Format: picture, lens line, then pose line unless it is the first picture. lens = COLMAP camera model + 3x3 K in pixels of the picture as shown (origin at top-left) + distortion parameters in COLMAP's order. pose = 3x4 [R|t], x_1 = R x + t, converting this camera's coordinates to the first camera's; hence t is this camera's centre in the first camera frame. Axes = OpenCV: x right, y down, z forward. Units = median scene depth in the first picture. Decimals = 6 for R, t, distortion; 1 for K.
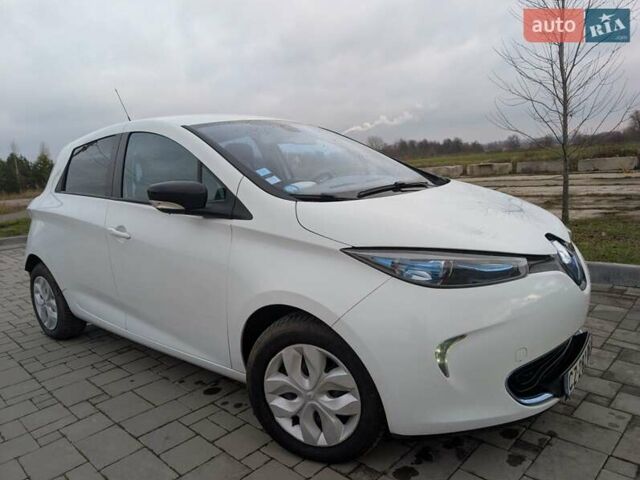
lens RADIAL K [[460.9, 0, 317.3], [0, 460.9, 240.2], [0, 0, 1]] dist [0.013026, -0.006186]
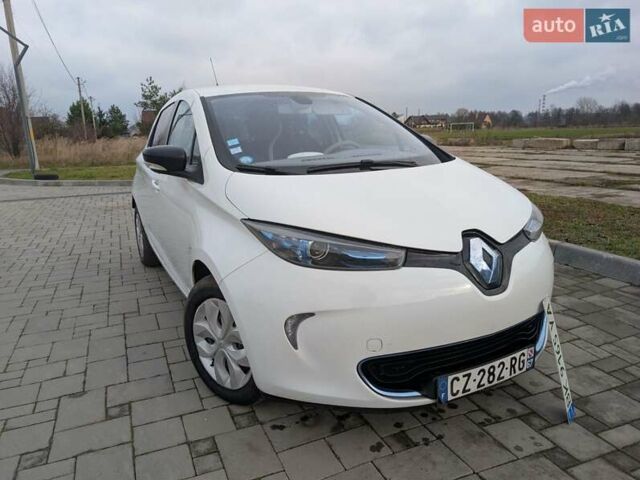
lens RADIAL K [[461.5, 0, 313.9], [0, 461.5, 231.8], [0, 0, 1]] dist [0.009175, -0.002011]
pose [[0.921720, 0.128572, -0.365926, 0.494546], [-0.103595, 0.990791, 0.087183, -0.051420], [0.373765, -0.042450, 0.926551, 0.028108]]
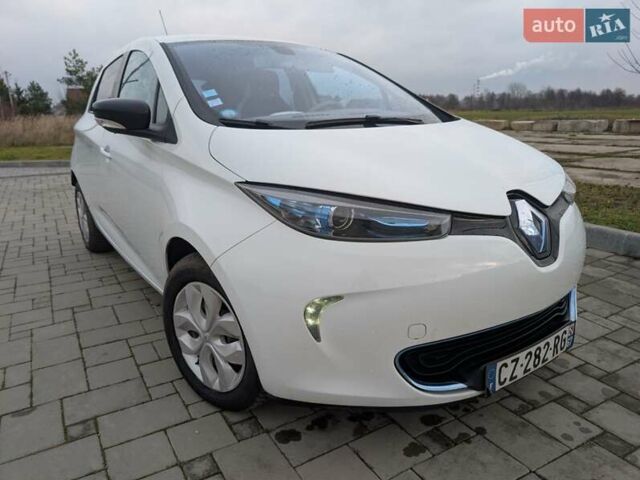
lens RADIAL K [[463.4, 0, 320.0], [0, 463.4, 240.0], [0, 0, 1]] dist [0.005356, 0.001243]
pose [[0.964568, 0.120905, -0.234500, 0.338445], [-0.093214, 0.987665, 0.125812, 0.001402], [0.246819, -0.099495, 0.963940, 0.140478]]
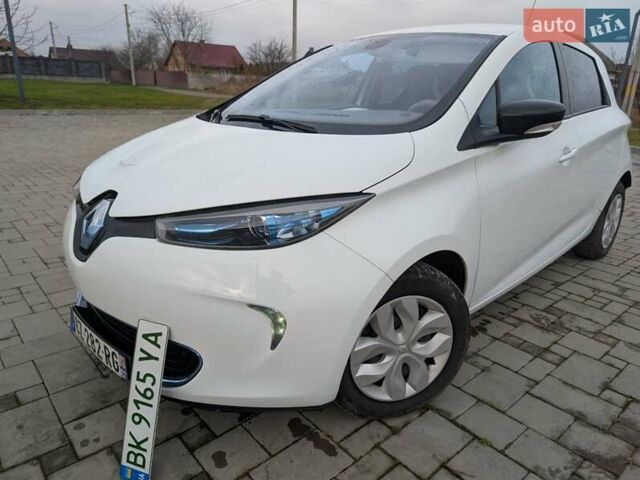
lens RADIAL K [[465.6, 0, 319.8], [0, 465.6, 248.6], [0, 0, 1]] dist [0.008633, -0.002129]
pose [[-0.082770, 0.392547, -0.916000, 1.140284], [-0.188873, 0.896316, 0.401178, -0.290975], [0.978507, 0.206213, -0.000046, 1.235042]]
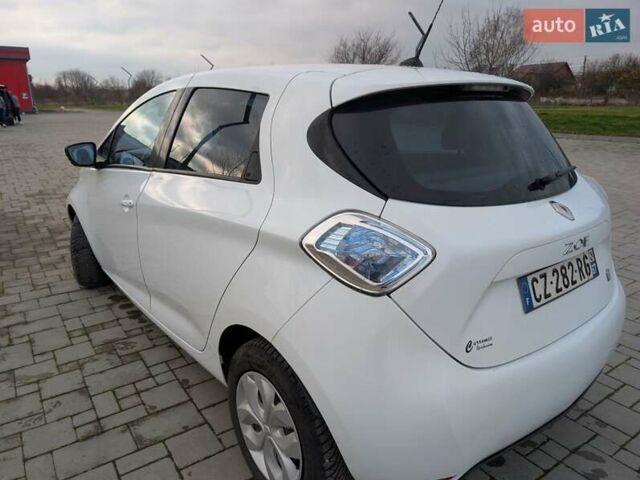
lens RADIAL K [[459.6, 0, 317.9], [0, 459.6, 241.5], [0, 0, 1]] dist [0.013762, 0.000901]
pose [[-0.977544, 0.016883, 0.210052, -0.701624], [0.105310, 0.902529, 0.417555, -0.498525], [-0.182529, 0.430299, -0.884040, 2.716809]]
